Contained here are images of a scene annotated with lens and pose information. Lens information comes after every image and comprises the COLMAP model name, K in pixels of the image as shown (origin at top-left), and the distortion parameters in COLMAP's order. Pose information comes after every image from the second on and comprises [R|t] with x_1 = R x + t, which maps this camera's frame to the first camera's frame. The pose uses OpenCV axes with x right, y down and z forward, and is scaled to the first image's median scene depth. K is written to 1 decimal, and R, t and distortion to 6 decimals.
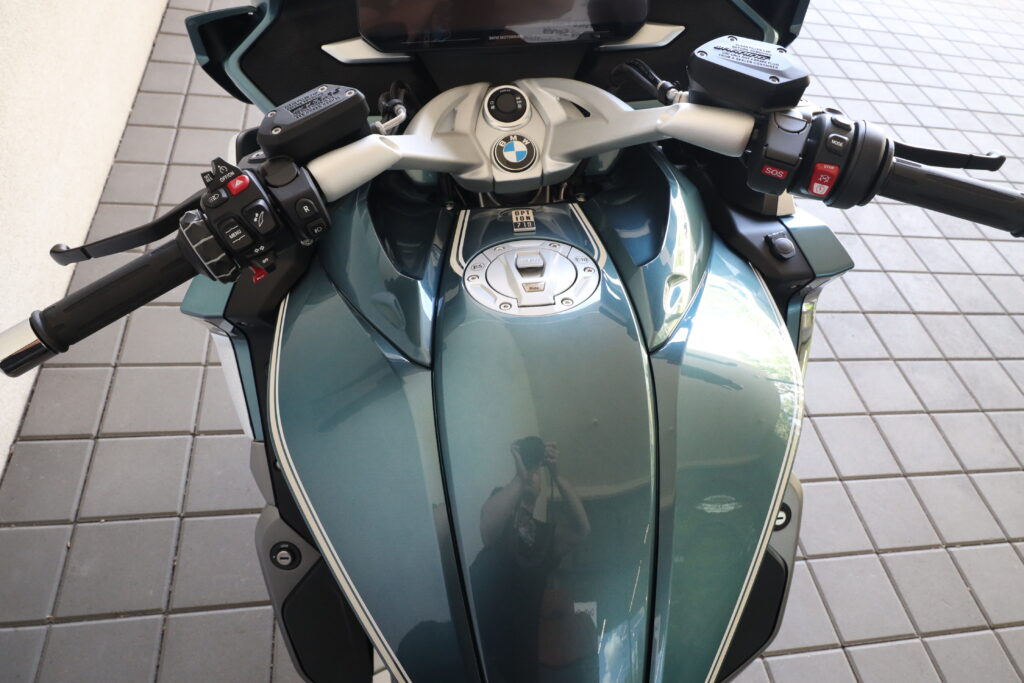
lens RADIAL K [[677.3, 0, 512.0], [0, 677.3, 341.5], [0, 0, 1]] dist [0.002413, -0.002847]
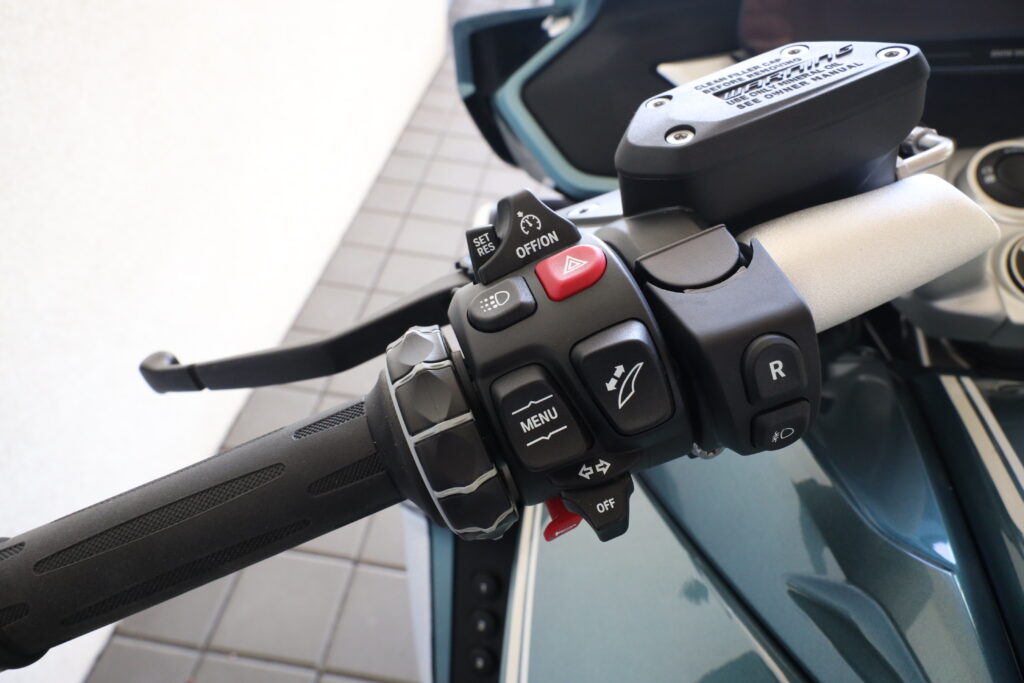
lens RADIAL K [[677.3, 0, 512.0], [0, 677.3, 341.5], [0, 0, 1]] dist [0.002413, -0.002847]
pose [[0.957301, 0.124384, -0.260966, -0.327797], [-0.164497, 0.976690, -0.137907, -0.142058], [0.237729, 0.174947, 0.955447, 0.659165]]
